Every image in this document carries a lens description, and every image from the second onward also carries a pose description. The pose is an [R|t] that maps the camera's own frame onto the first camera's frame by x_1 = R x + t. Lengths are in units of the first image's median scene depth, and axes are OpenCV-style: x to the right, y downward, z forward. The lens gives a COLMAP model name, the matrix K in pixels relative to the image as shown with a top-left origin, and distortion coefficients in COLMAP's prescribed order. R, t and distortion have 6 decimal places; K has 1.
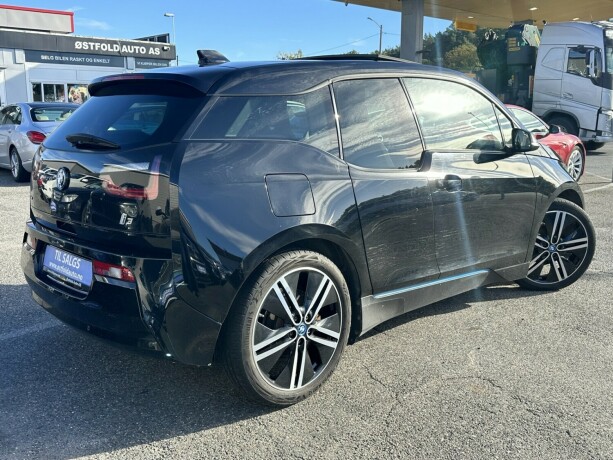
lens RADIAL K [[608.7, 0, 306.5], [0, 608.7, 231.4], [0, 0, 1]] dist [0.039916, 0.000000]
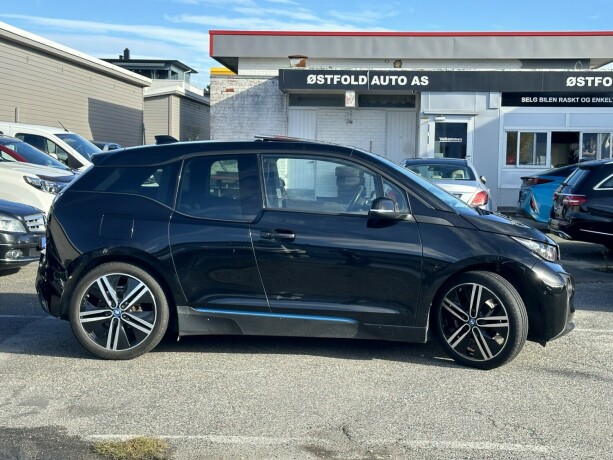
lens RADIAL K [[1017.3, 0, 306.6], [0, 1017.3, 229.3], [0, 0, 1]] dist [0.036330, 0.000000]
pose [[0.696545, 0.062171, -0.714814, 1.362290], [-0.153575, 0.986070, -0.063885, 0.025727], [0.700885, 0.154276, 0.696390, -0.324543]]
